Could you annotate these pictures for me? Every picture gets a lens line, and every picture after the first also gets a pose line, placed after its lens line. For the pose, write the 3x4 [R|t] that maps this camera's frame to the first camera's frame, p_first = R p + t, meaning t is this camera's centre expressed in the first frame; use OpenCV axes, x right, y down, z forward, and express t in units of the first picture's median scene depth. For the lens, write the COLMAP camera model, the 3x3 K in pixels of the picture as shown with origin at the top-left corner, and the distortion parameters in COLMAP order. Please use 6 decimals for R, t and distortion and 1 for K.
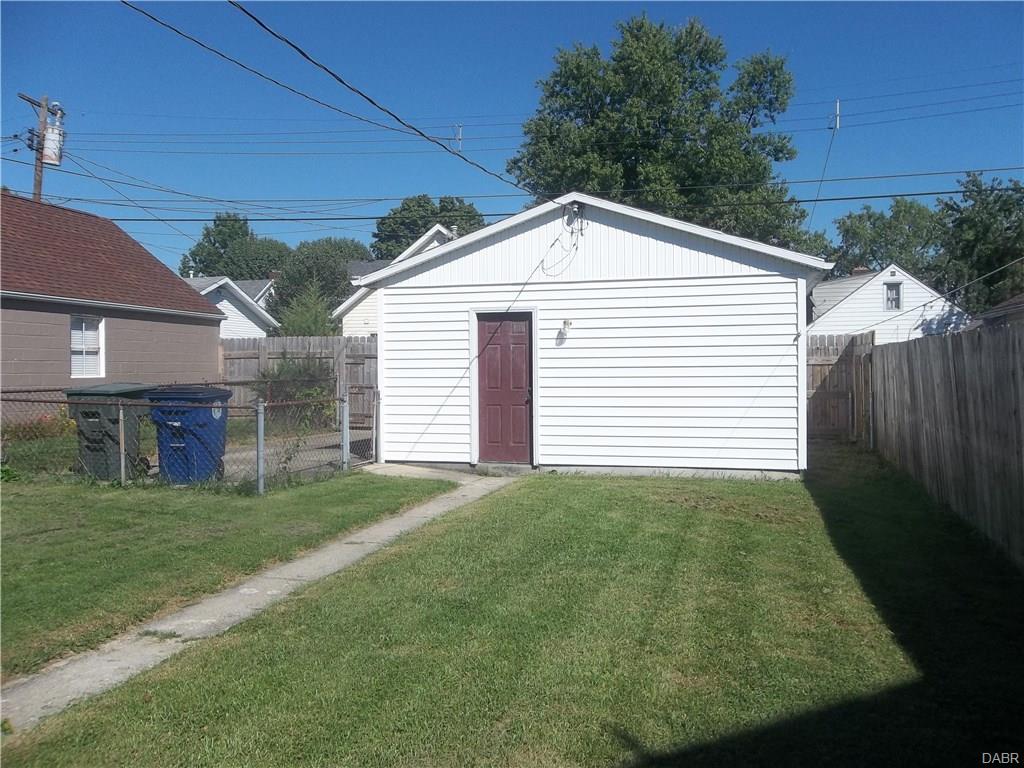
lens RADIAL K [[813.1, 0, 512.0], [0, 813.1, 384.0], [0, 0, 1]] dist [0.000429, 0.009271]
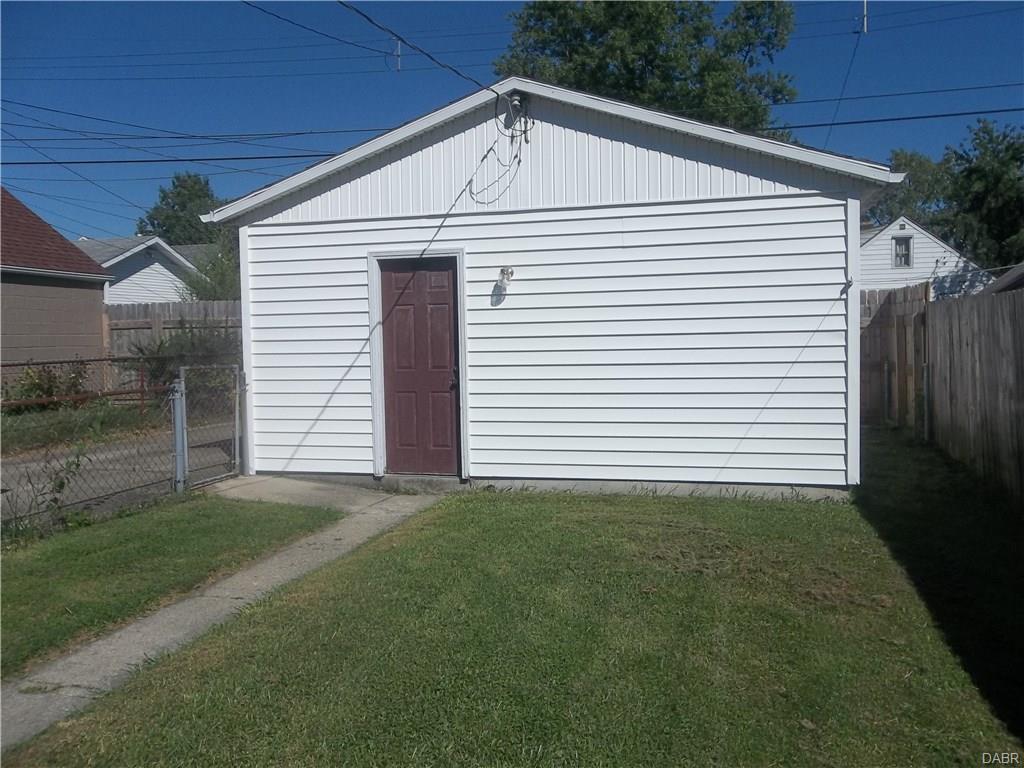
lens RADIAL K [[813.1, 0, 512.0], [0, 813.1, 384.0], [0, 0, 1]] dist [0.000429, 0.009271]
pose [[0.999845, -0.012882, 0.012033, 0.058387], [0.012380, 0.999087, 0.040878, -0.008082], [-0.012549, -0.040723, 0.999092, 0.289578]]
